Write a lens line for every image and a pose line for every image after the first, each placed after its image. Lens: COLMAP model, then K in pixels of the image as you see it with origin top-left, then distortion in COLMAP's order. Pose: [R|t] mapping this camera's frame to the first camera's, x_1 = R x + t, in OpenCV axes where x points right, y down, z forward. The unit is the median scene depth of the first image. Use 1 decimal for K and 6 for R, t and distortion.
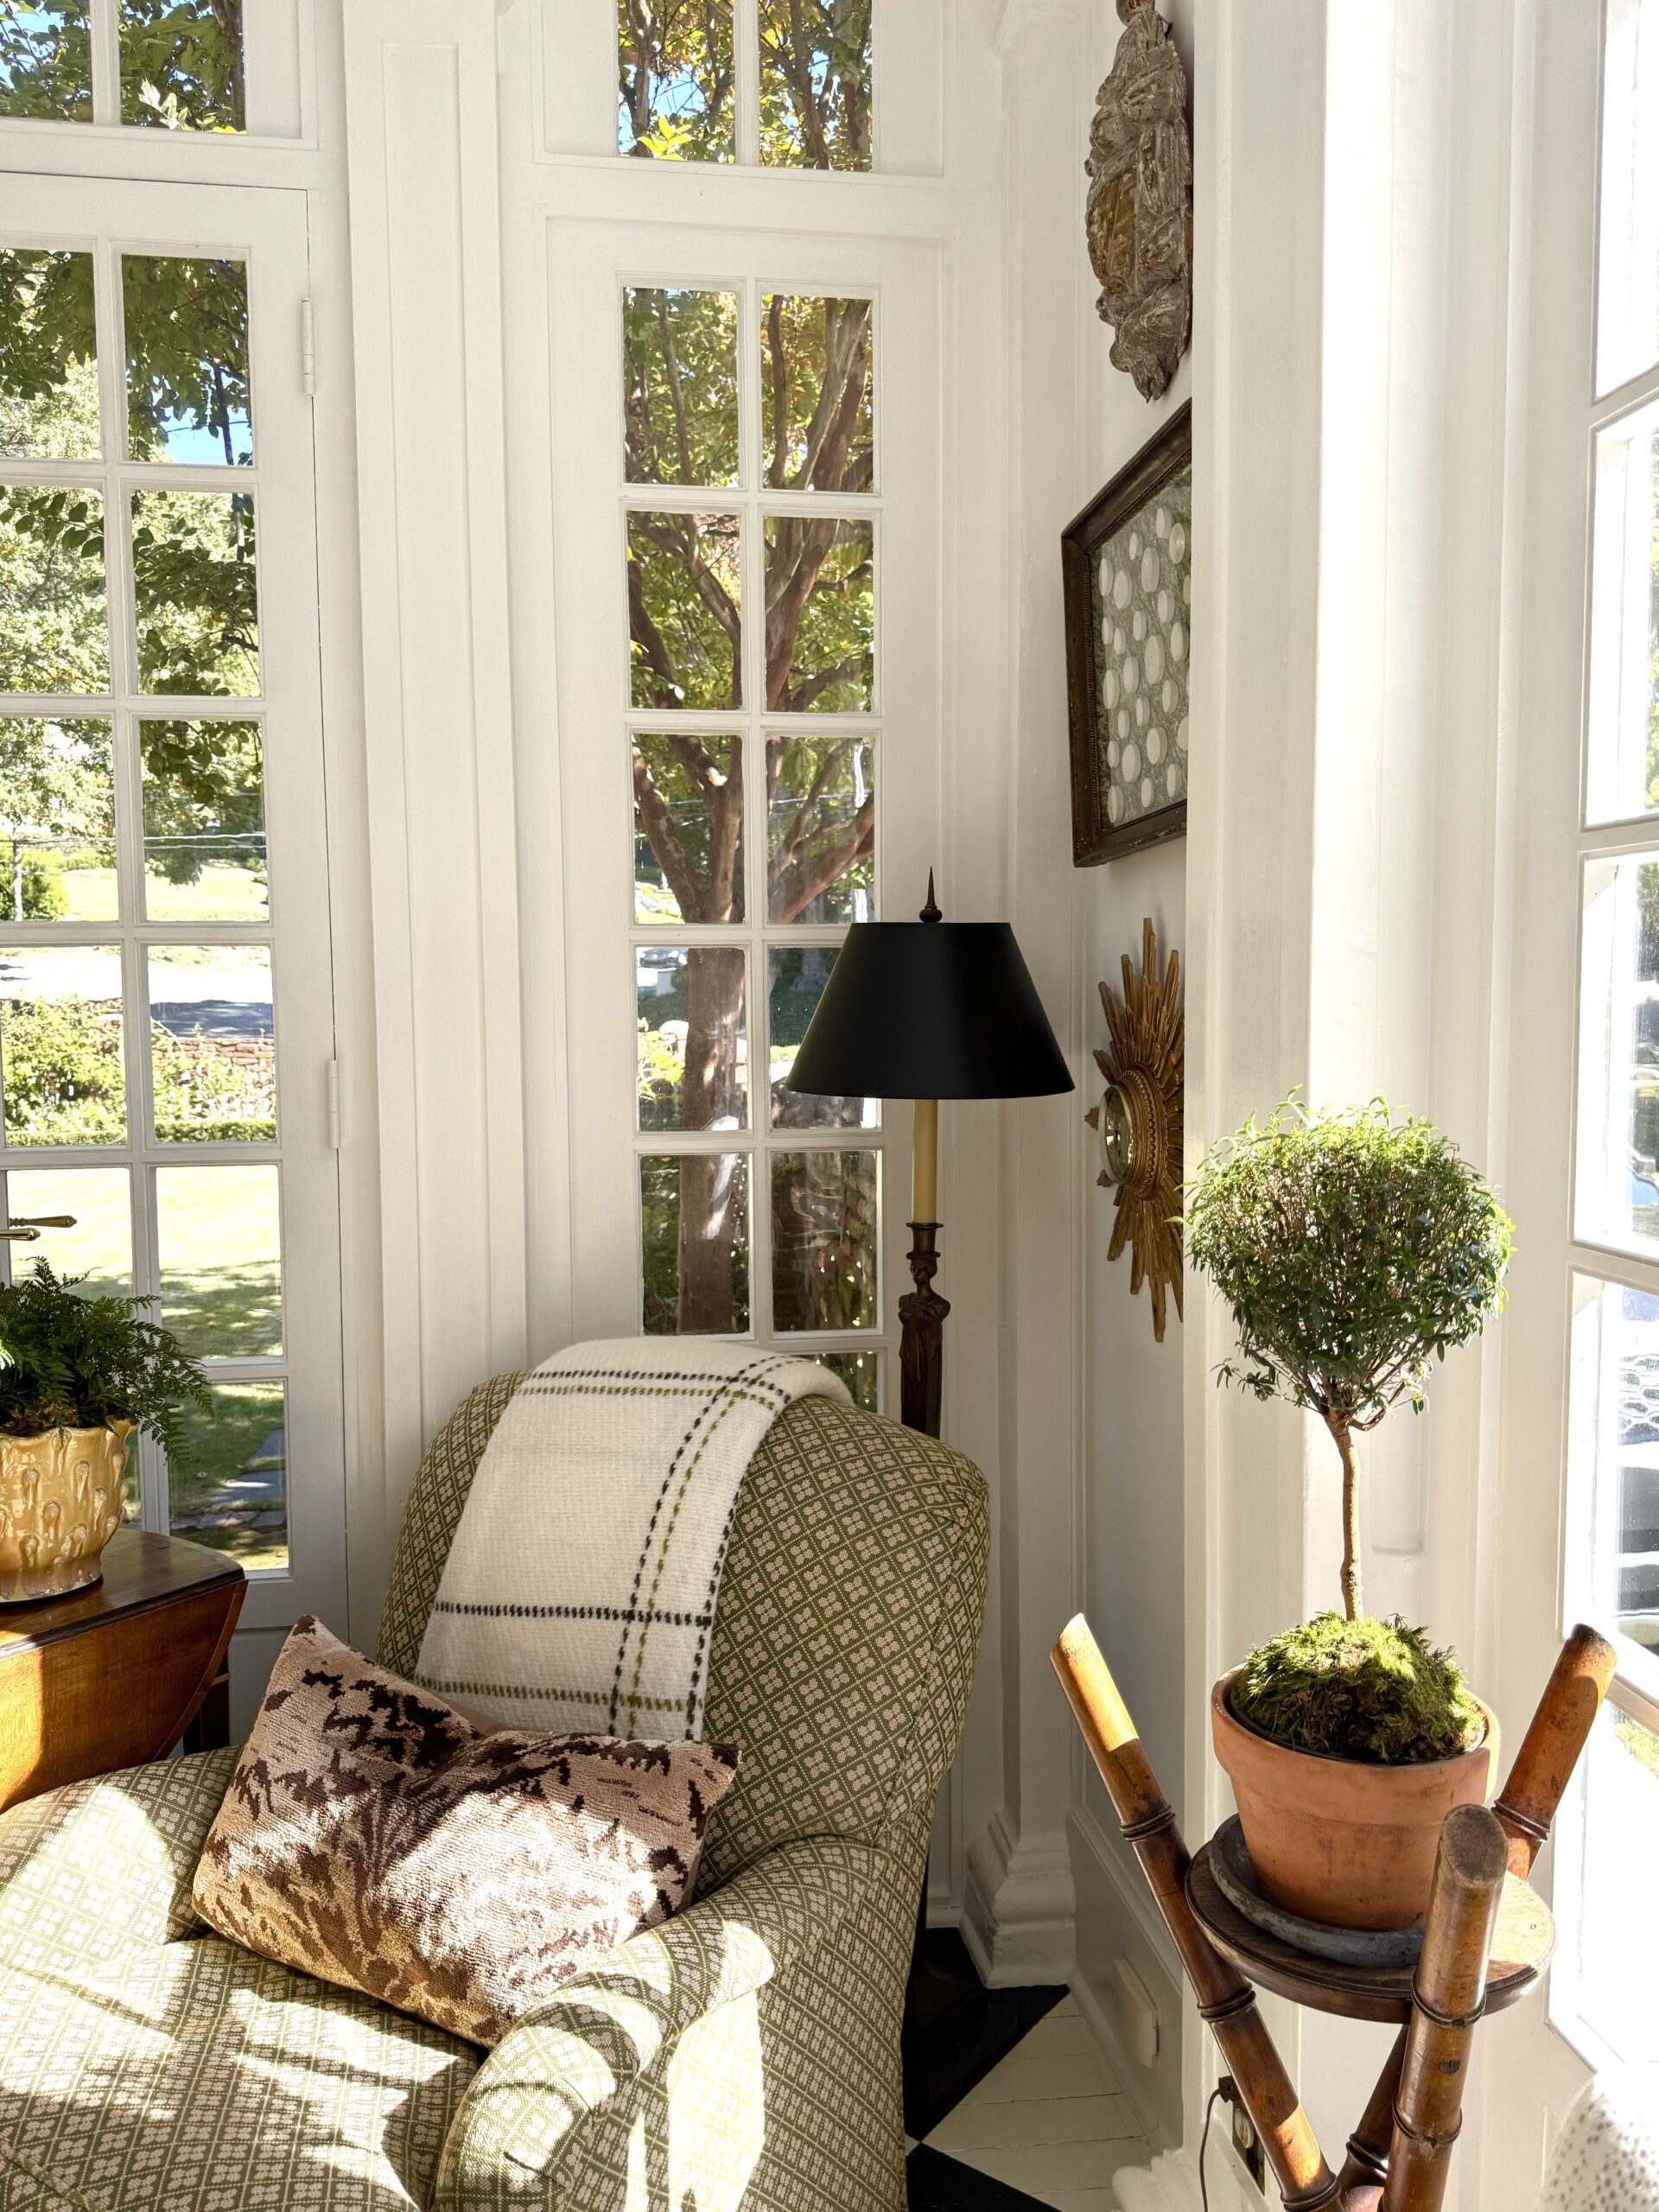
lens RADIAL K [[1657.1, 0, 814.0], [0, 1657.1, 1072.5], [0, 0, 1]] dist [0.054135, -0.060854]
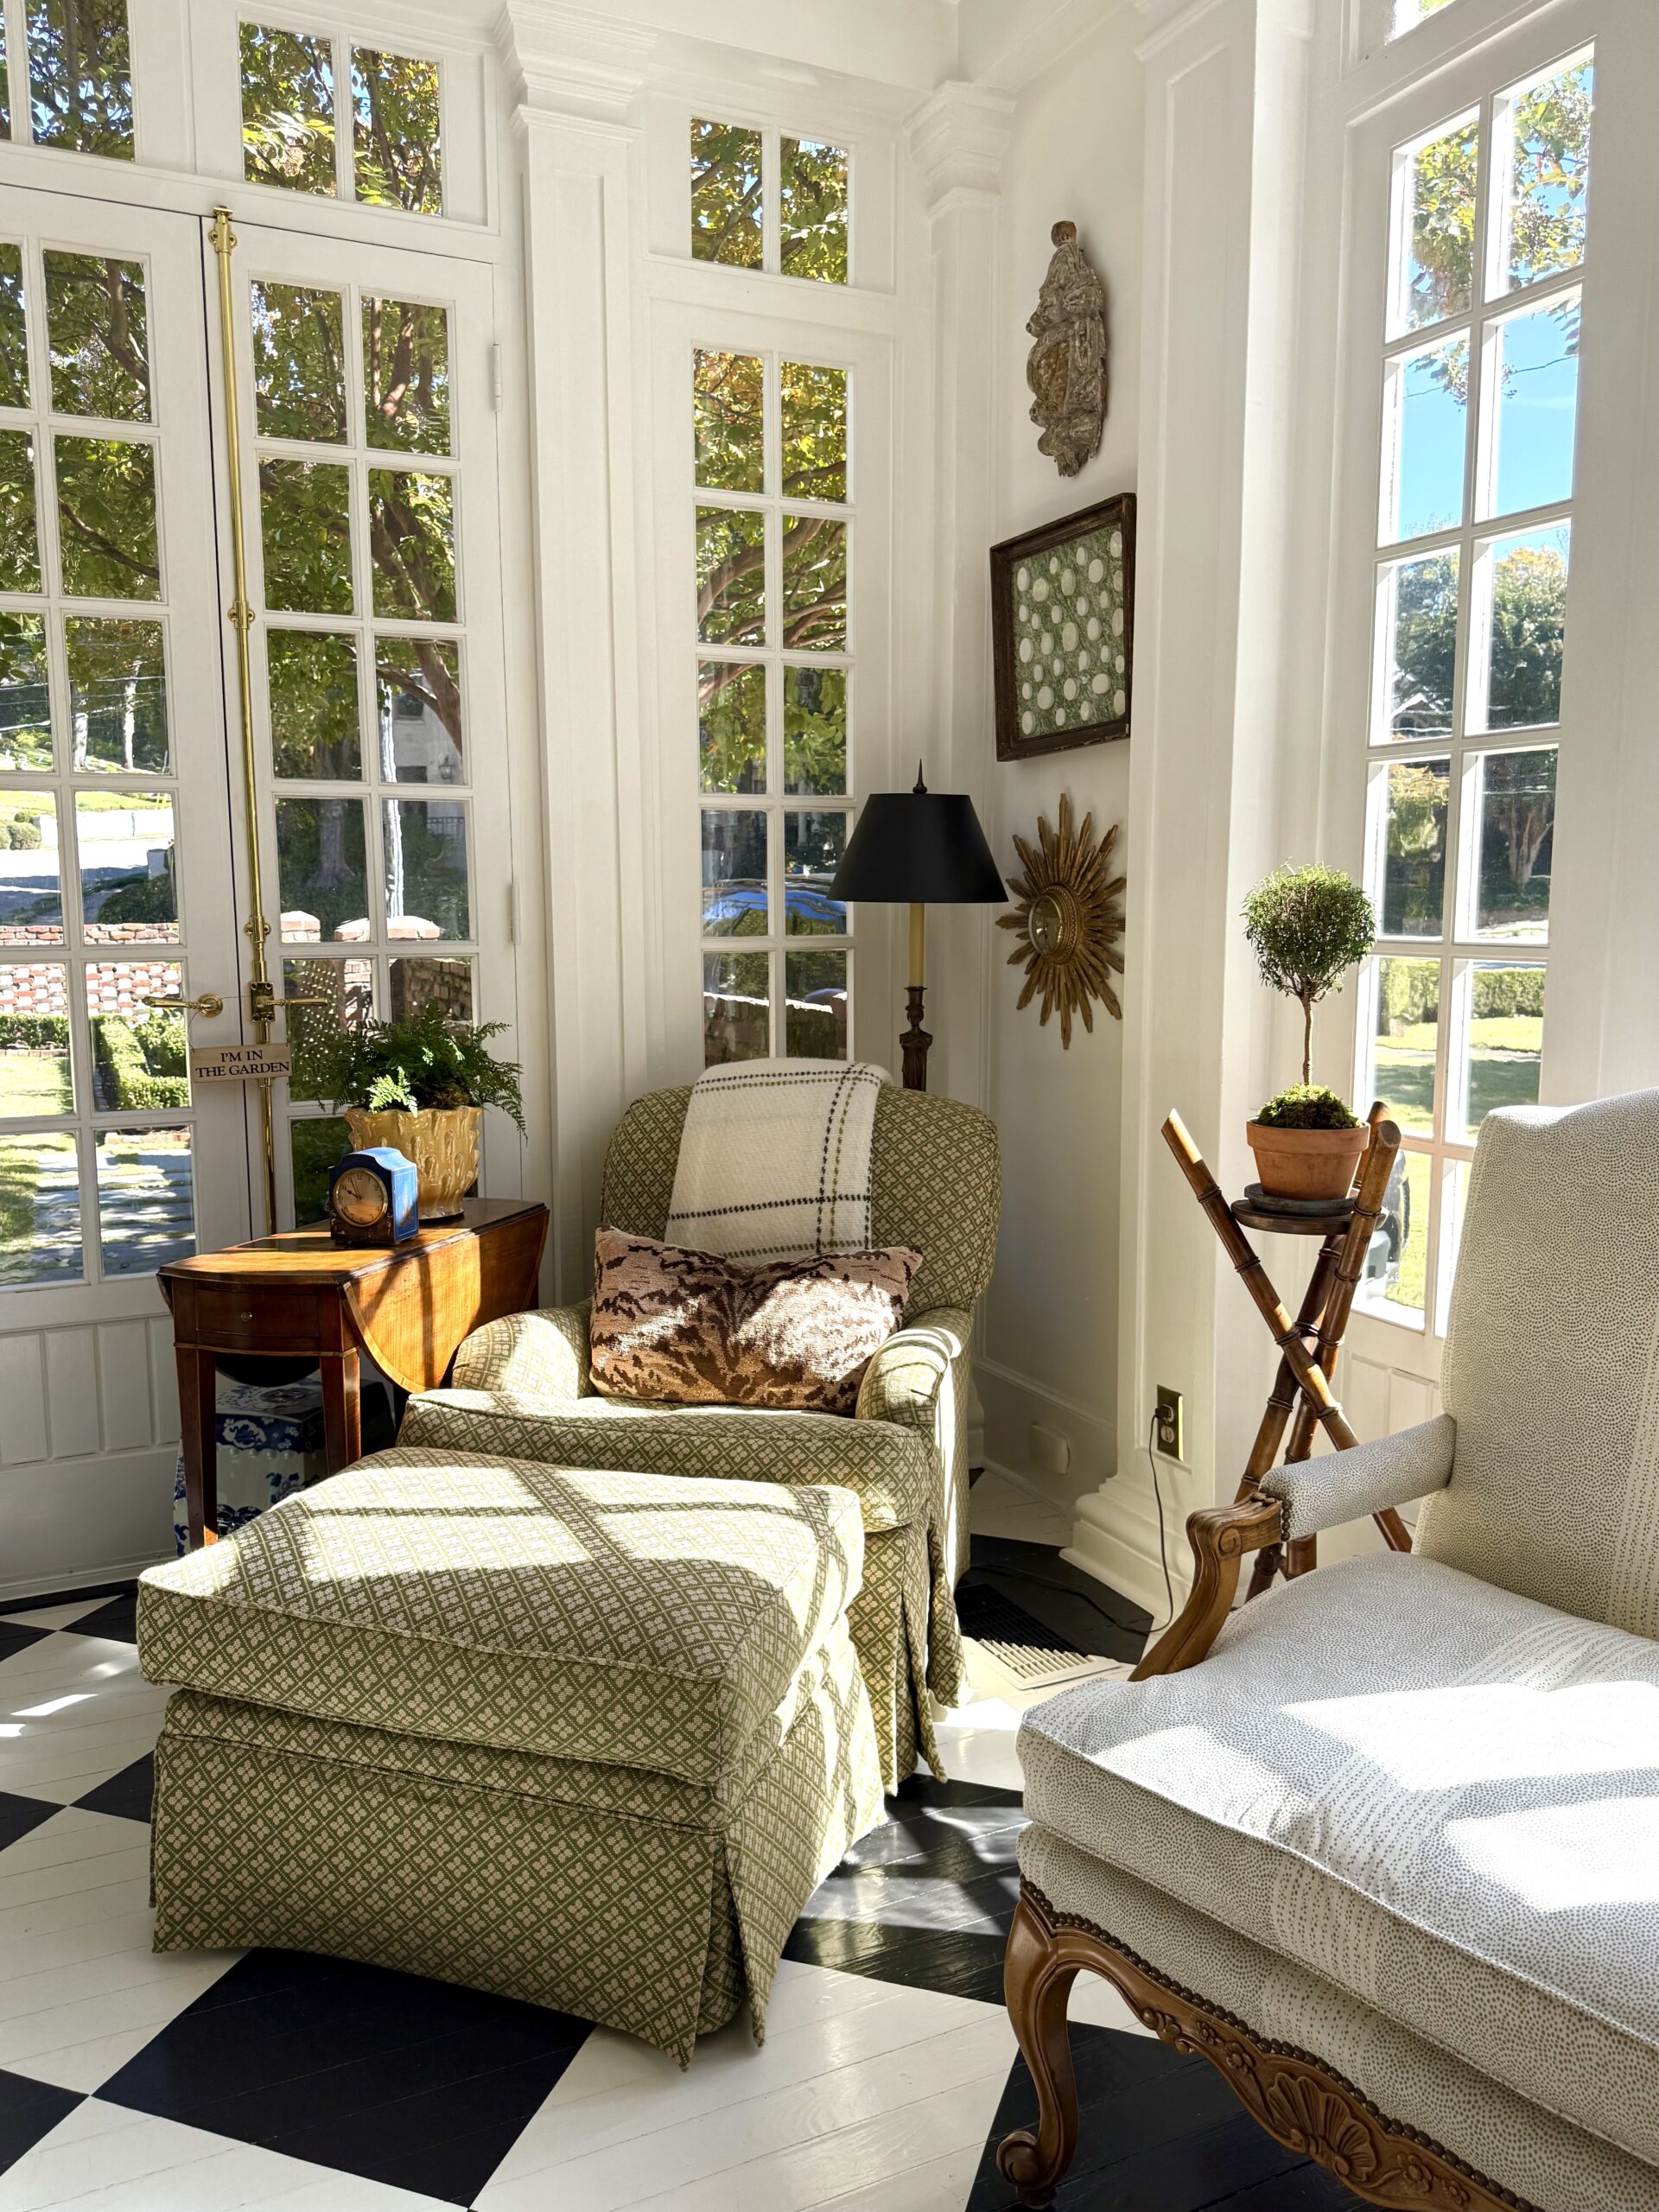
lens RADIAL K [[1657.1, 0, 841.6], [0, 1657.1, 1096.6], [0, 0, 1]] dist [0.054135, -0.060854]
pose [[0.948445, -0.037415, 0.314724, -0.654910], [0.015455, 0.997286, 0.071986, 0.105073], [-0.316564, -0.063410, 0.946449, -0.635679]]
